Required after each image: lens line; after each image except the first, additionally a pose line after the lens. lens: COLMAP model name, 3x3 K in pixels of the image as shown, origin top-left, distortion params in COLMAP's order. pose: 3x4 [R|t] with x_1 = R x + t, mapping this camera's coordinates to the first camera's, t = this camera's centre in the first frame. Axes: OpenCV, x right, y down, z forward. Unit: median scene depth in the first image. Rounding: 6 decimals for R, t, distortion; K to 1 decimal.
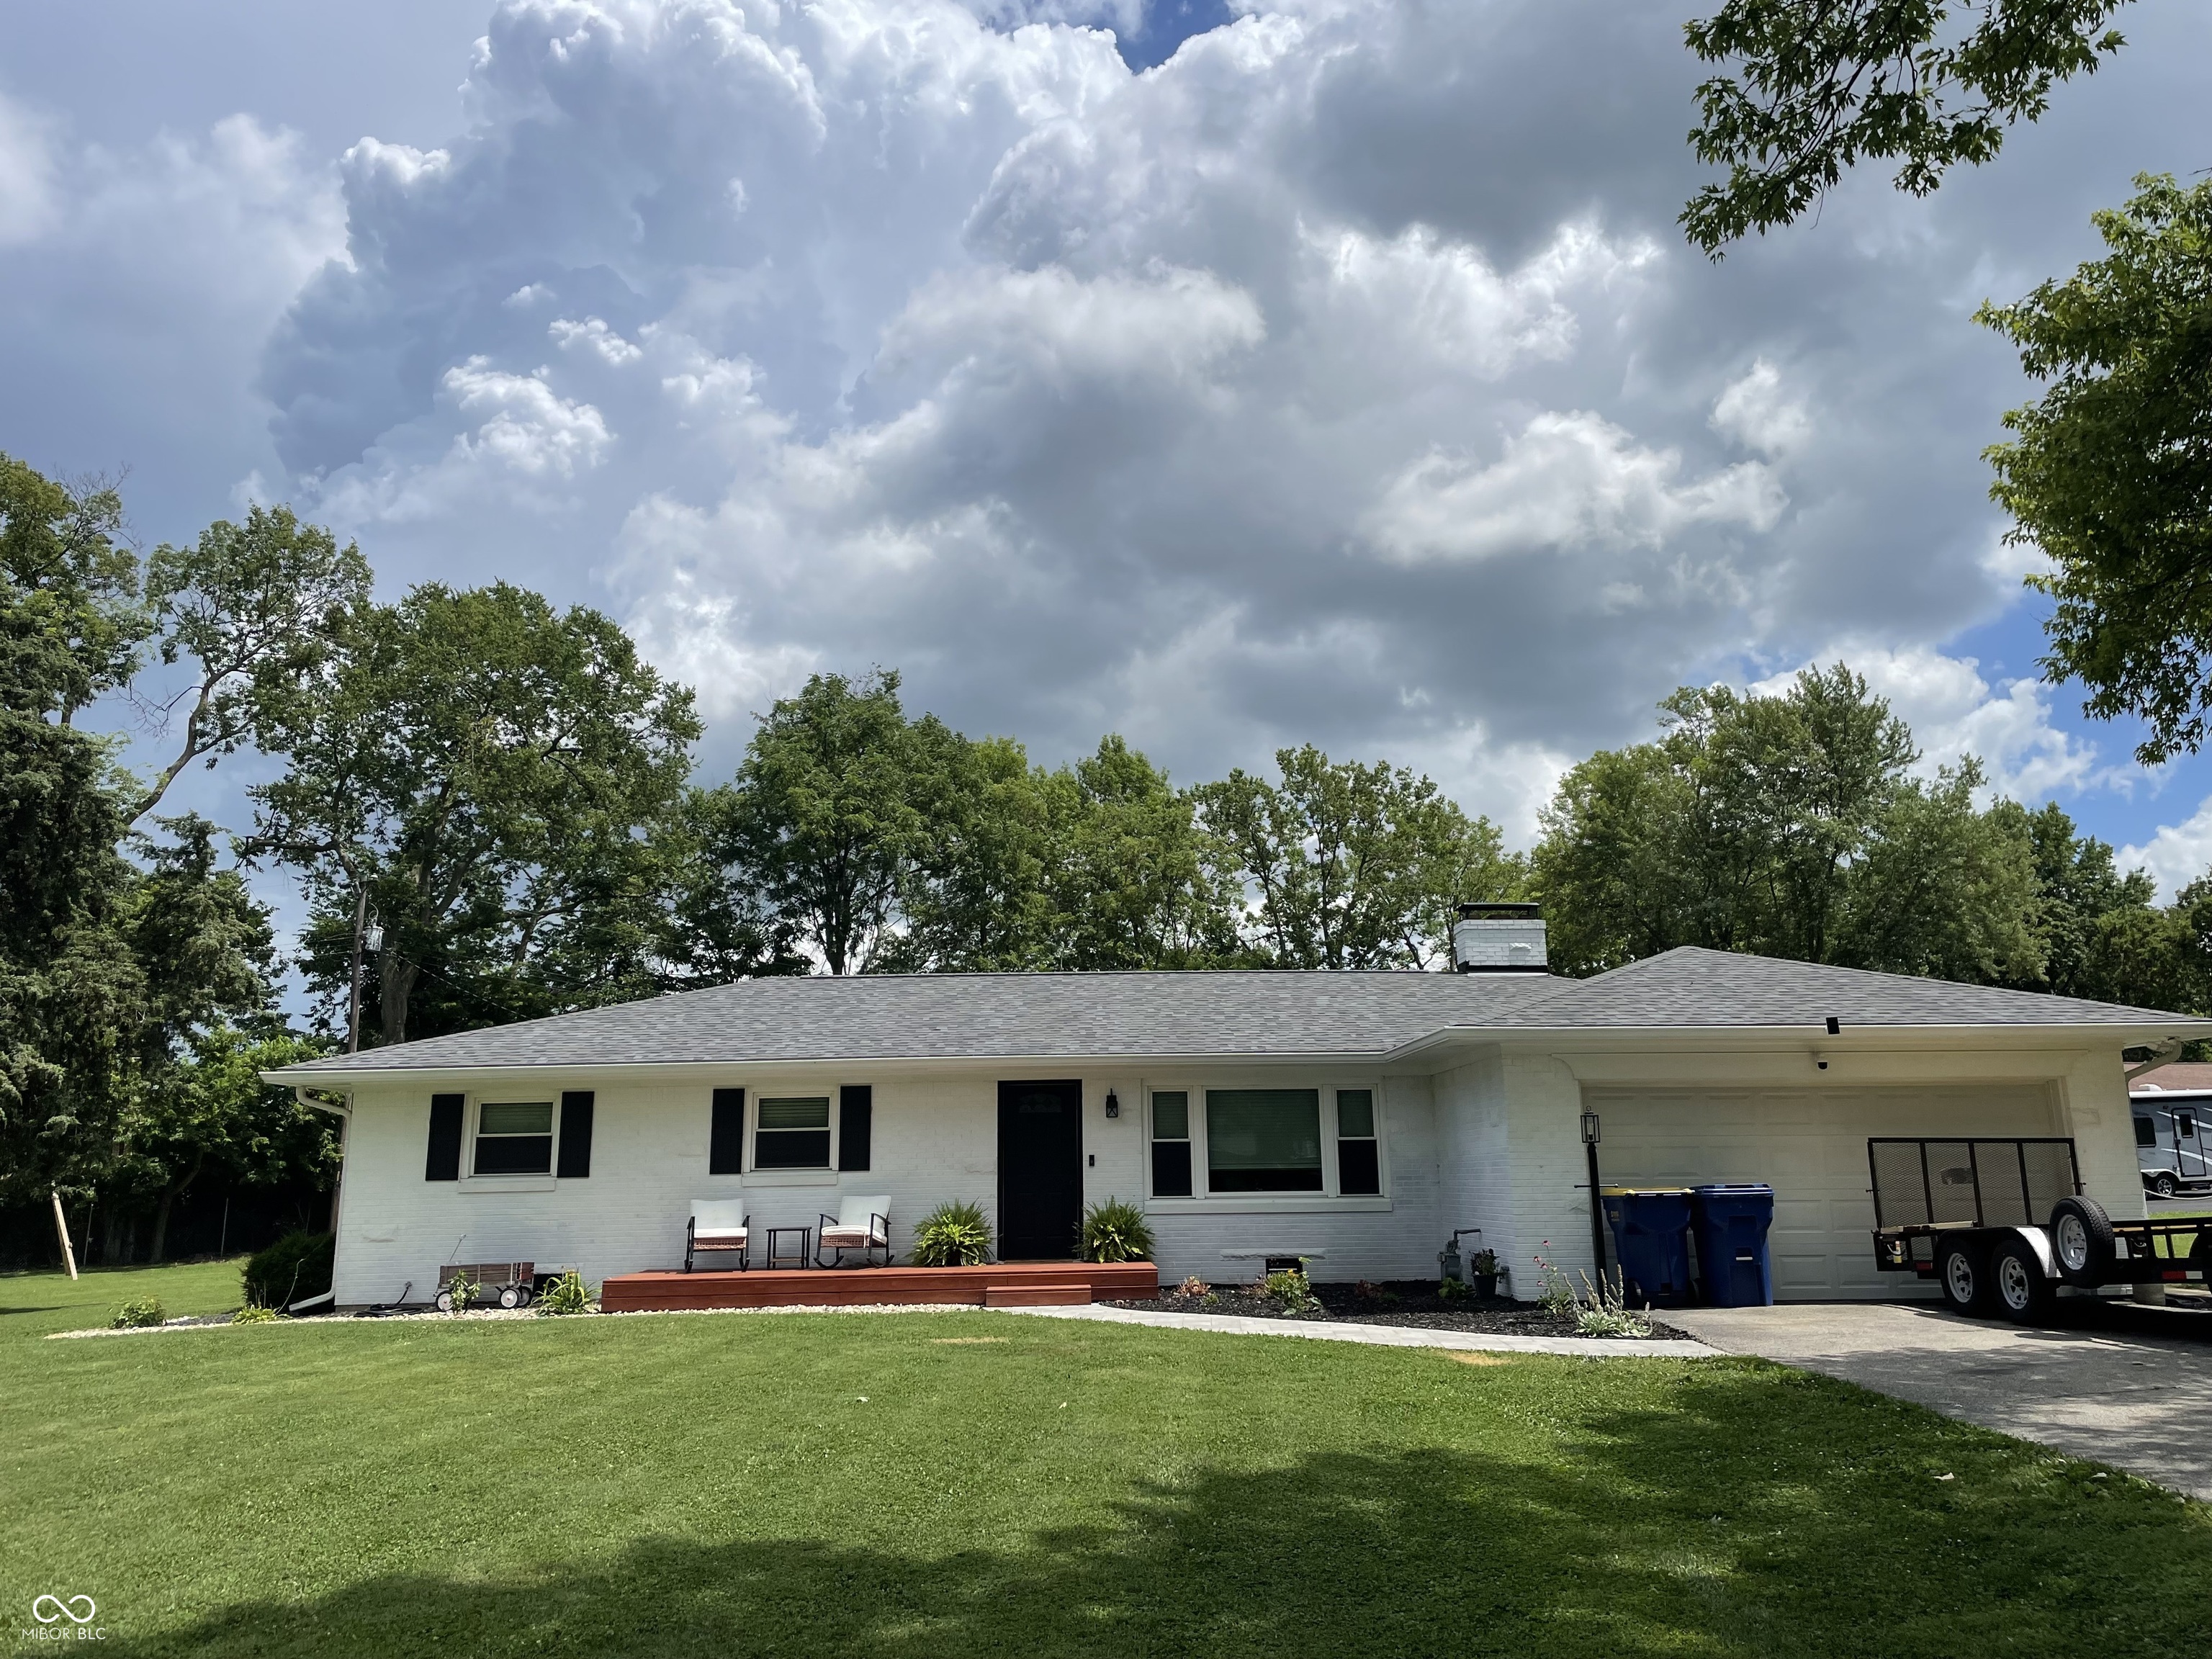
lens RADIAL K [[1691.1, 0, 1101.5], [0, 1691.1, 792.8], [0, 0, 1]] dist [0.137655, -0.244650]
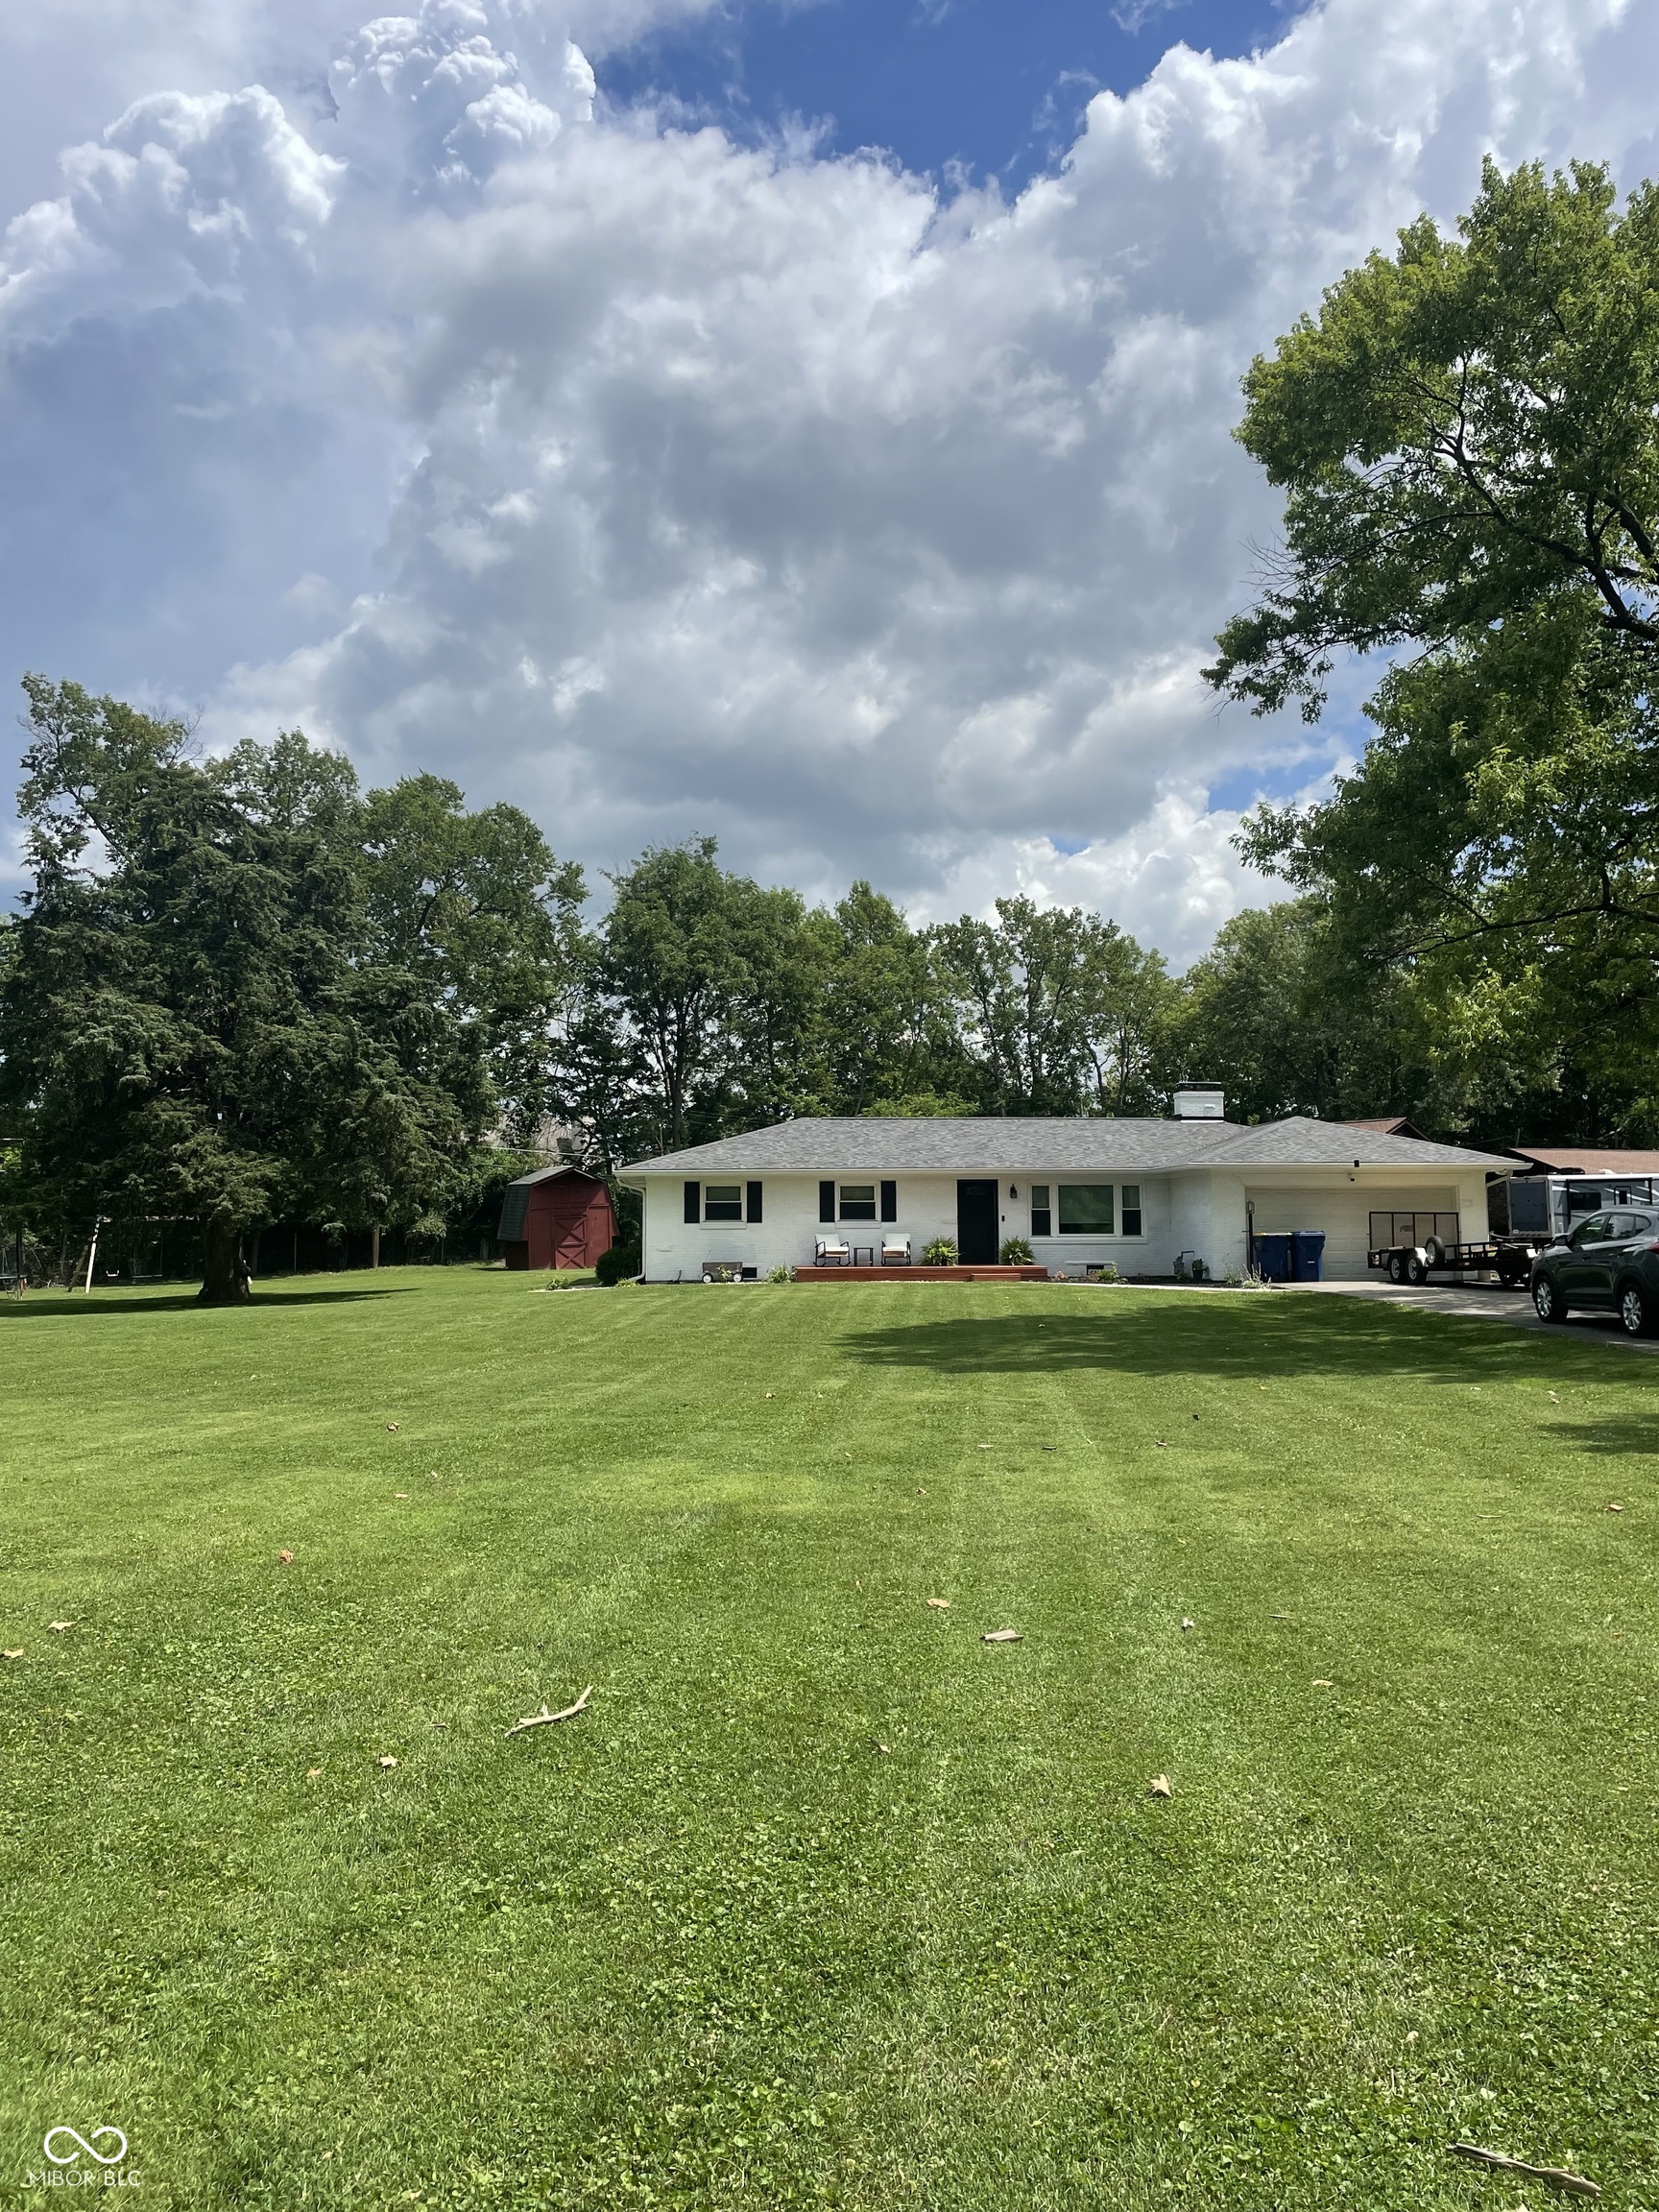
lens RADIAL K [[1691.1, 0, 829.5], [0, 1691.1, 1106.0], [0, 0, 1]] dist [0.137655, -0.244650]
pose [[0.998291, 0.012902, 0.056992, -0.329447], [-0.021376, 0.988351, 0.150684, -0.218040], [-0.054384, -0.151645, 0.986938, -0.970908]]
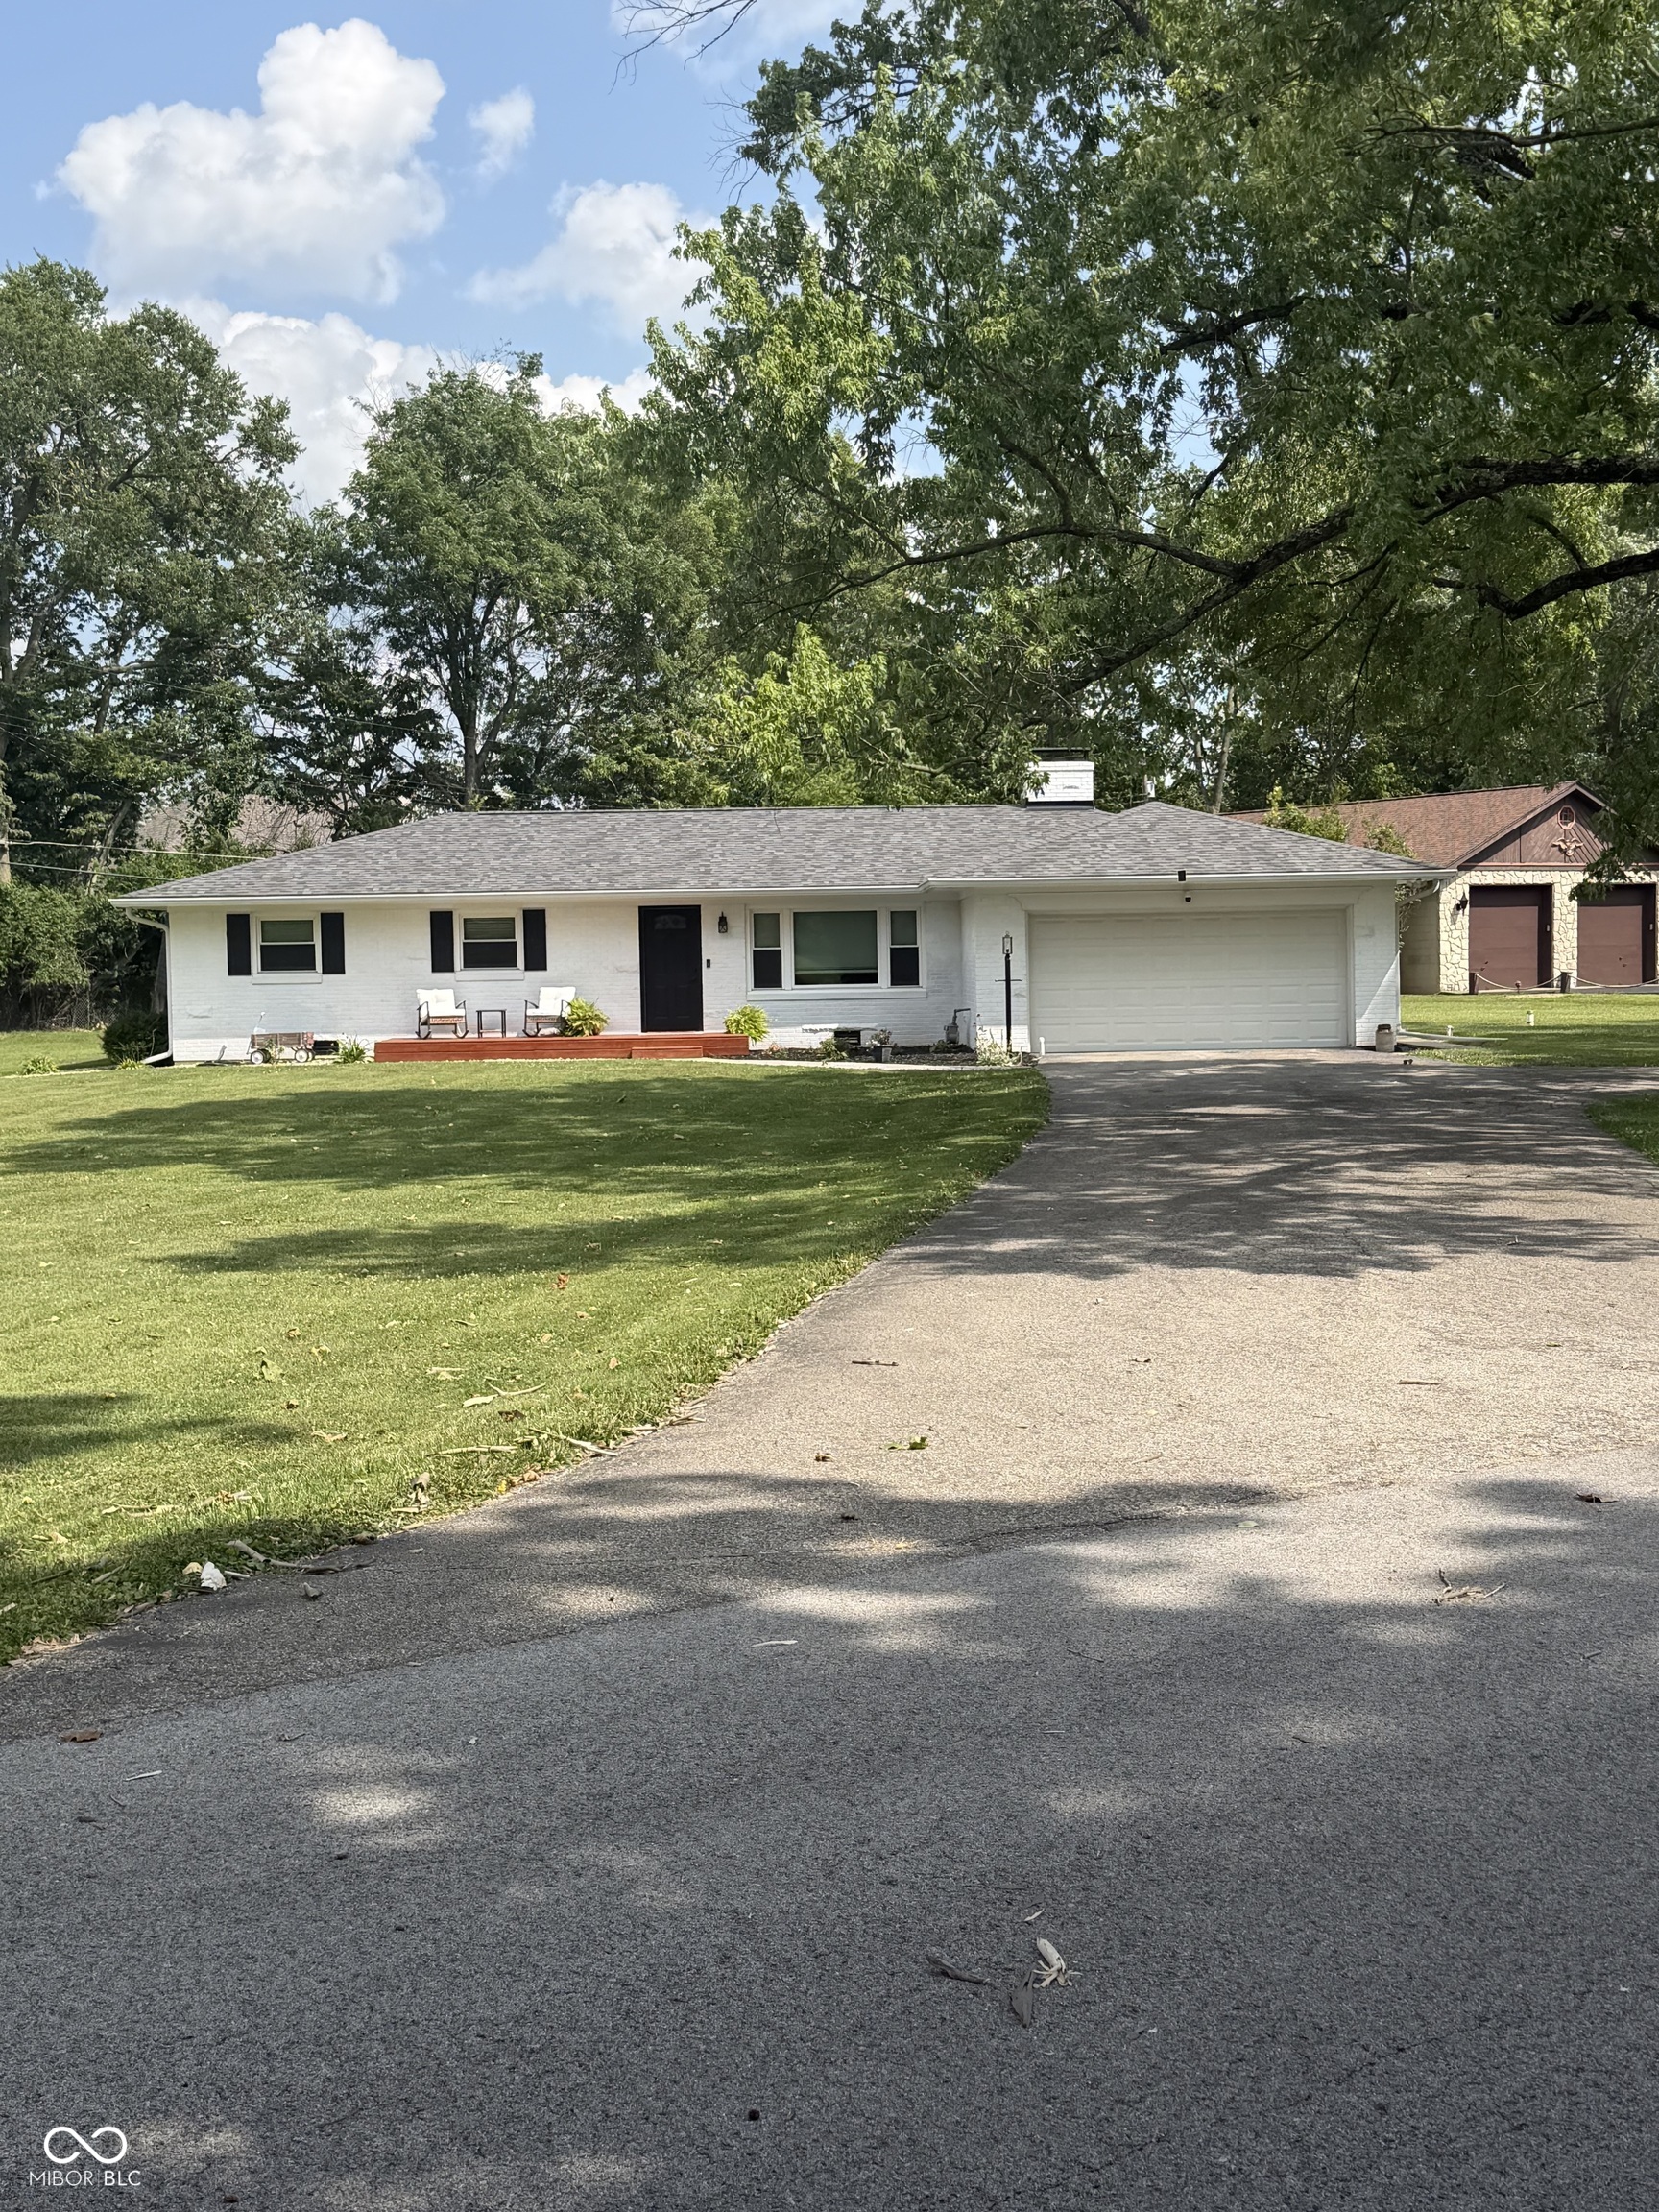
lens RADIAL K [[2733.4, 0, 829.5], [0, 2733.4, 1106.0], [0, 0, 1]] dist [0.118576, -0.325803]
pose [[0.999983, -0.002153, -0.005470, 0.102650], [0.003575, 0.961407, 0.275108, -0.275866], [0.004667, -0.275123, 0.961398, -1.136823]]
